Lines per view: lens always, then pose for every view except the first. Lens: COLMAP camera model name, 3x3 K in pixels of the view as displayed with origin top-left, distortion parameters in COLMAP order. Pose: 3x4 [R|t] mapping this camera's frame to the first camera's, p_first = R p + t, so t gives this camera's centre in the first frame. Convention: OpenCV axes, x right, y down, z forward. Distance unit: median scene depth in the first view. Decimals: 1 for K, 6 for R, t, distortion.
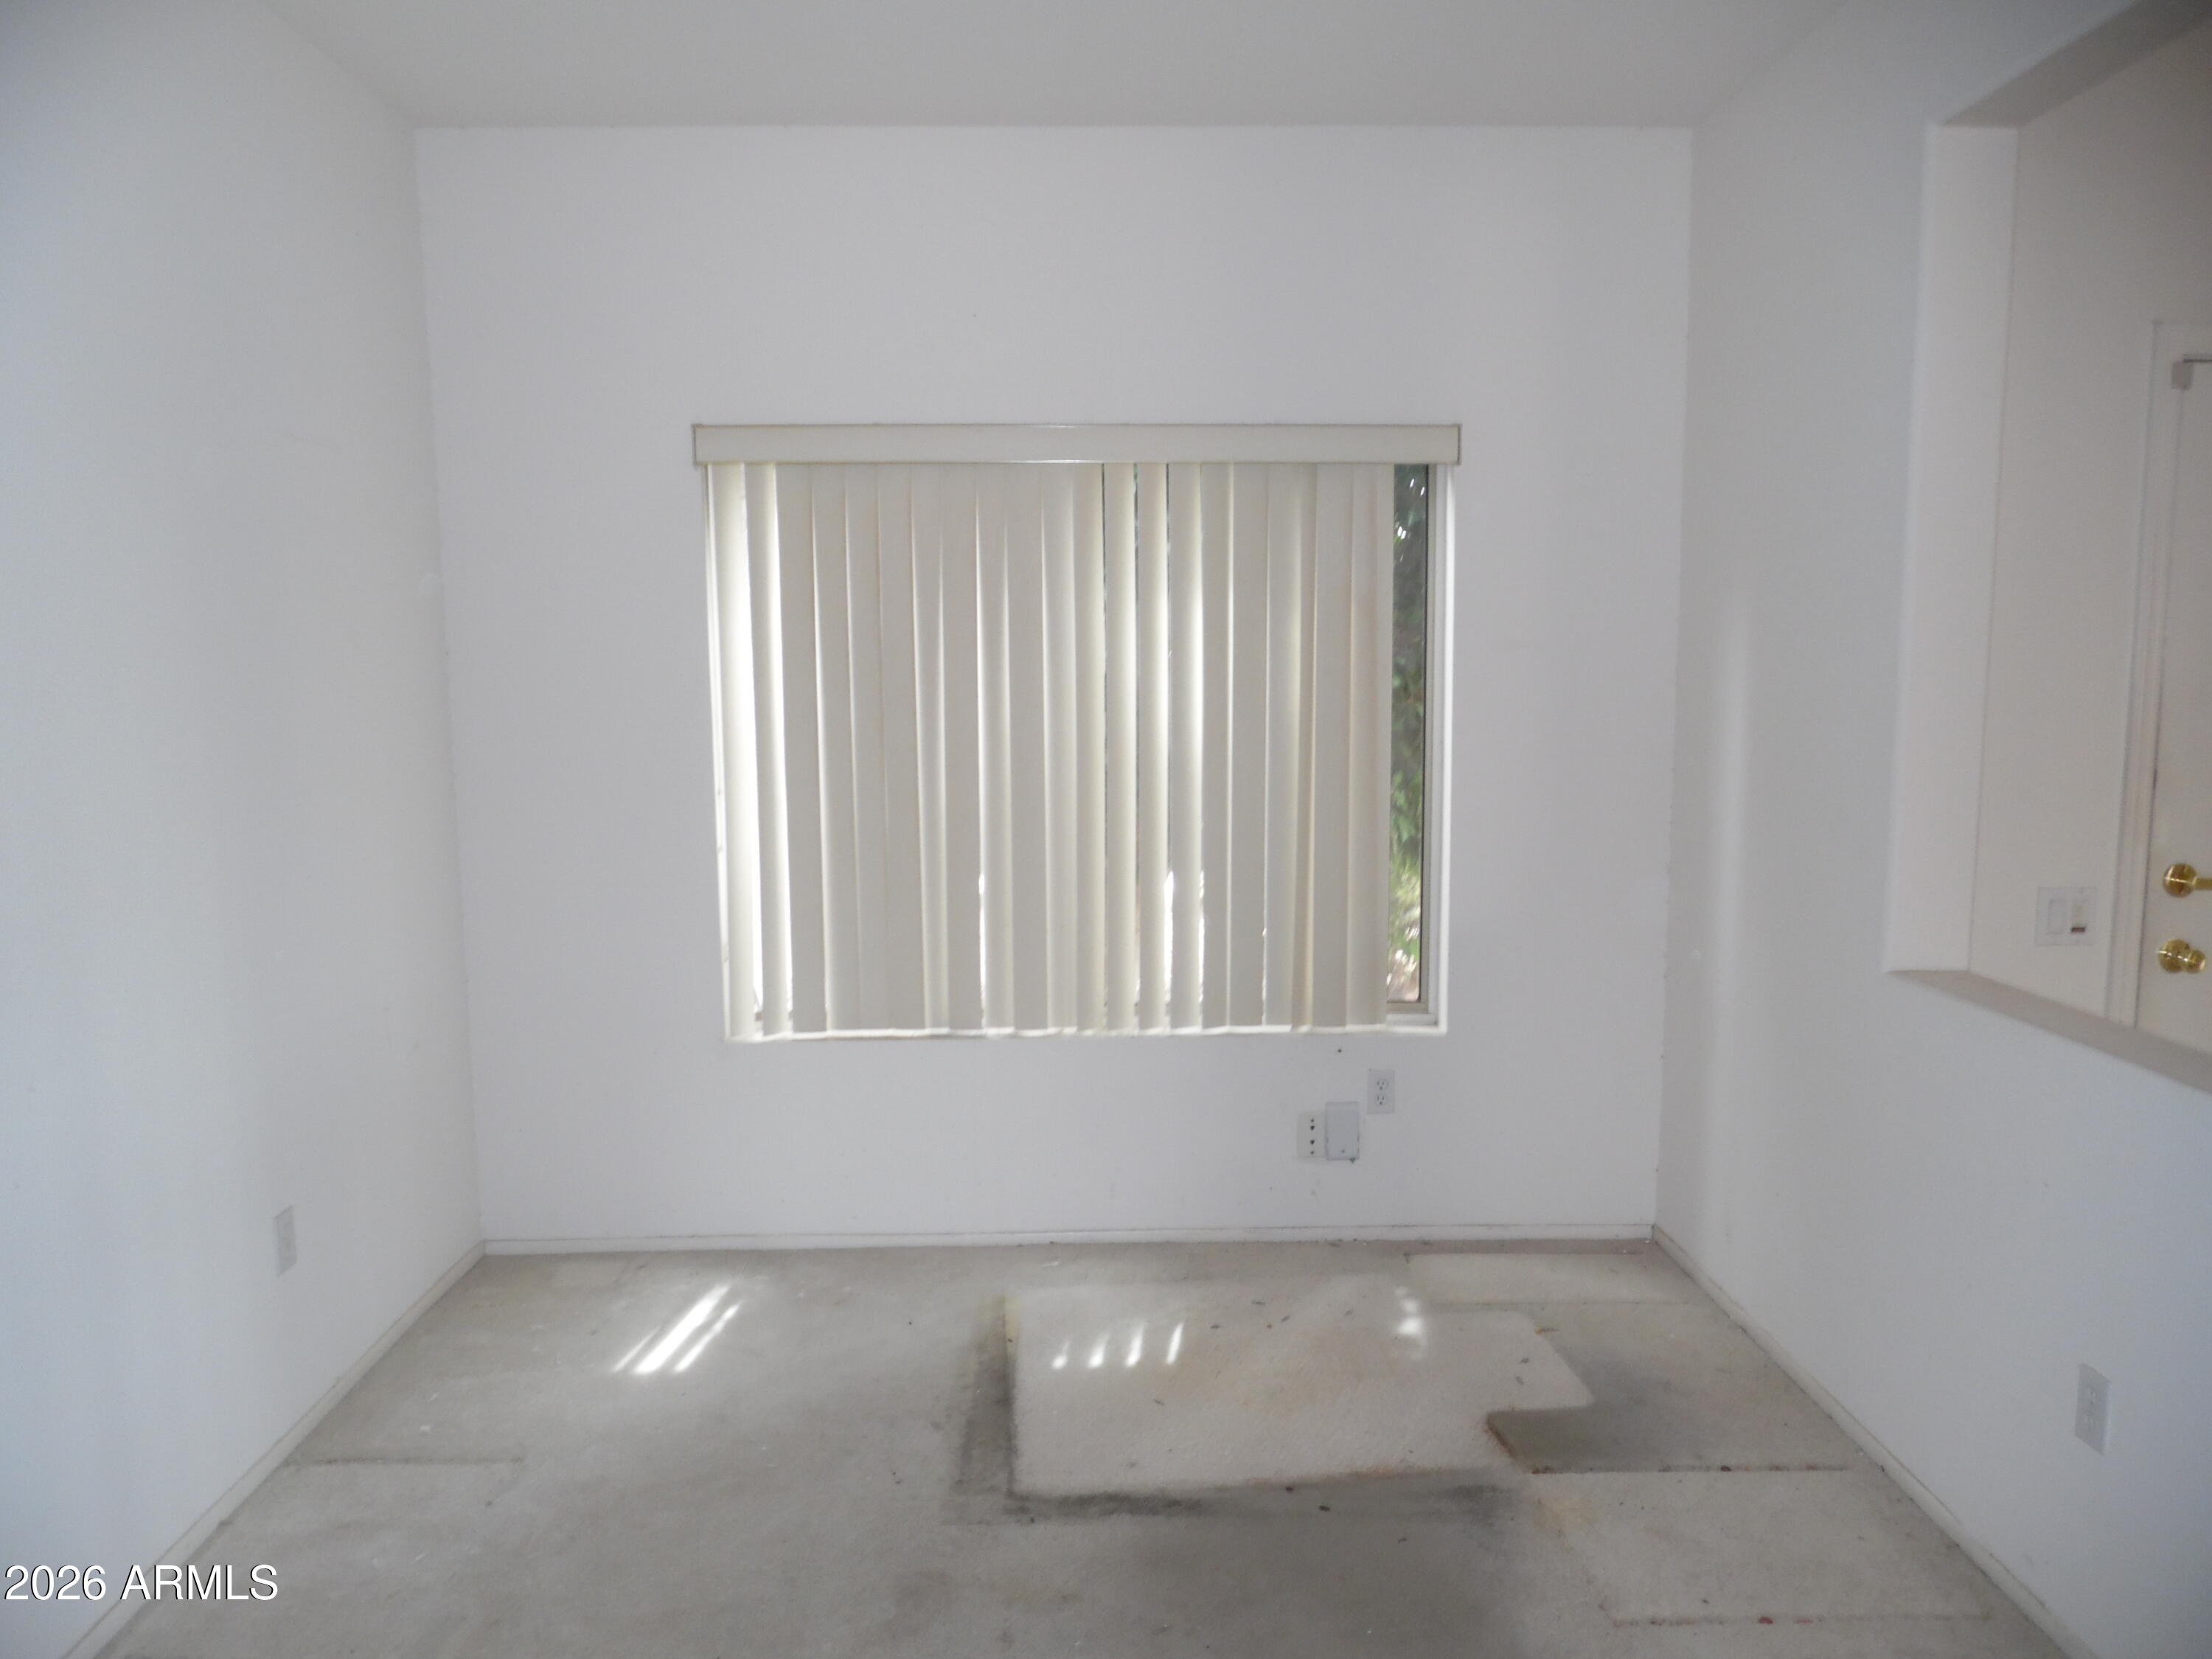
lens RADIAL K [[1558.9, 0, 1107.1], [0, 1558.9, 823.9], [0, 0, 1]] dist [-0.003246, -0.004004]
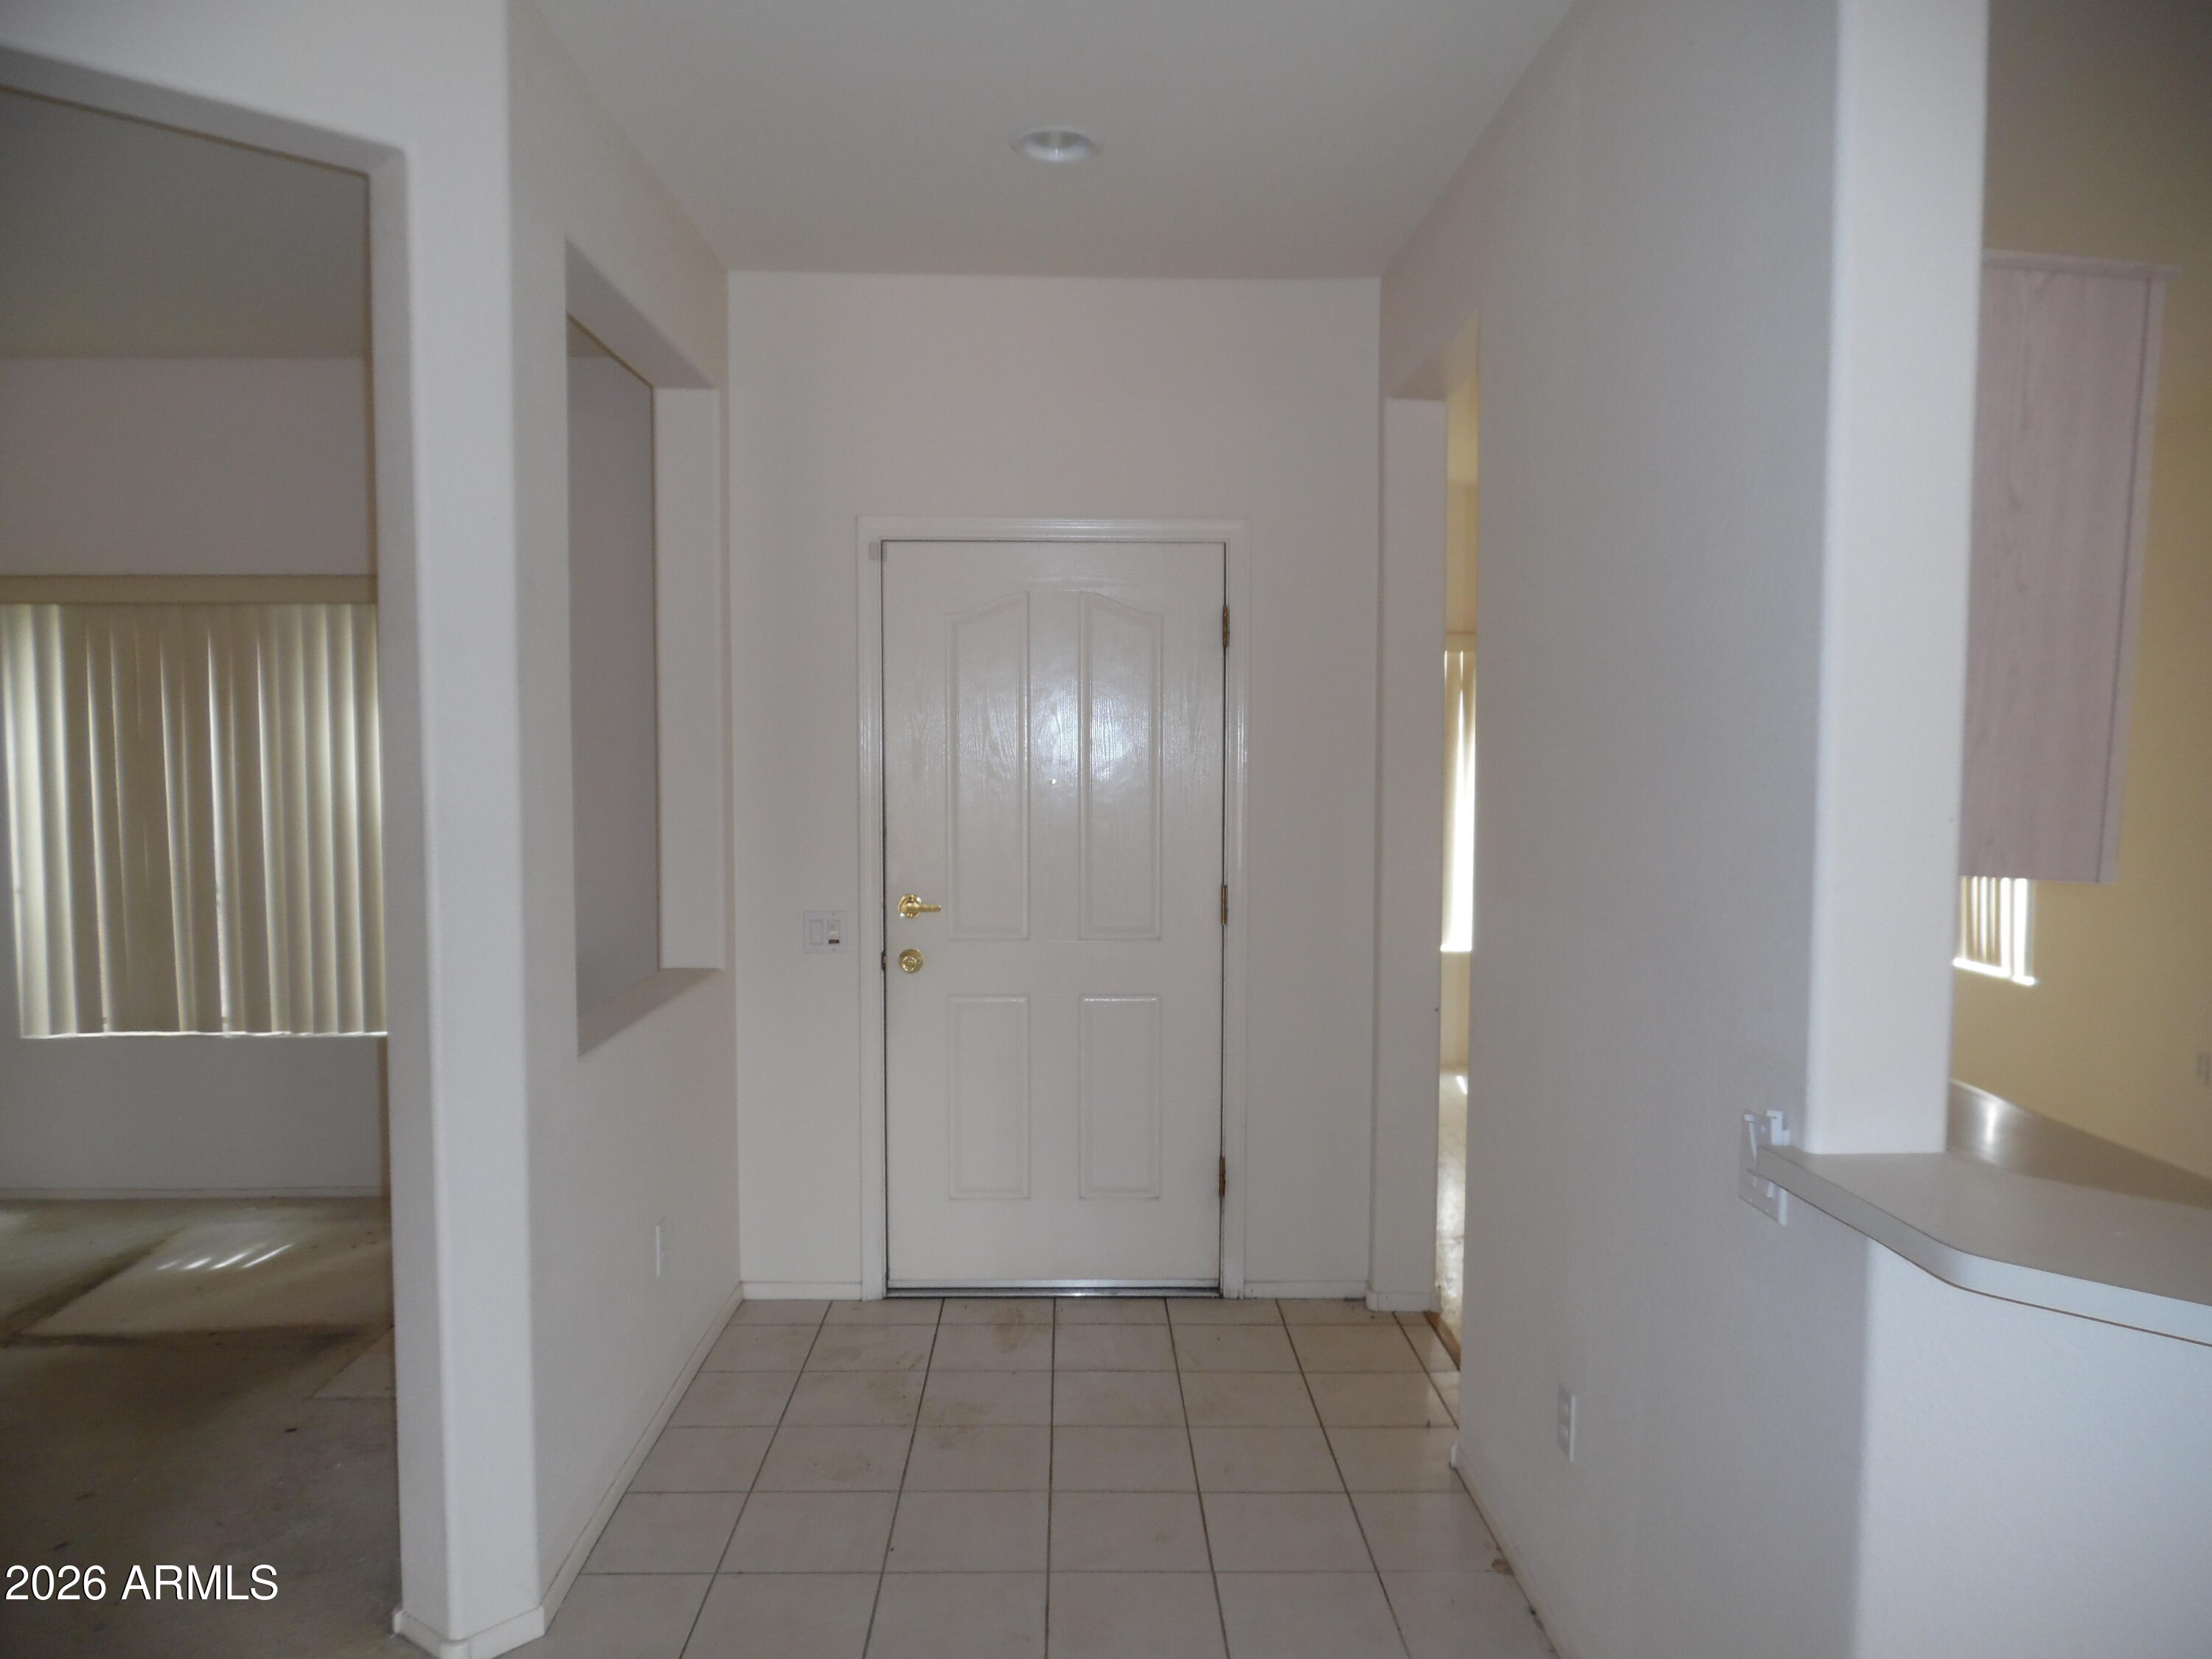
lens RADIAL K [[1558.9, 0, 1106.0], [0, 1558.9, 840.6], [0, 0, 1]] dist [-0.003246, -0.004004]
pose [[0.999874, 0.004575, -0.015182, 0.688689], [-0.005376, 0.998575, -0.053103, 0.037737], [0.014918, 0.053178, 0.998474, -0.303210]]
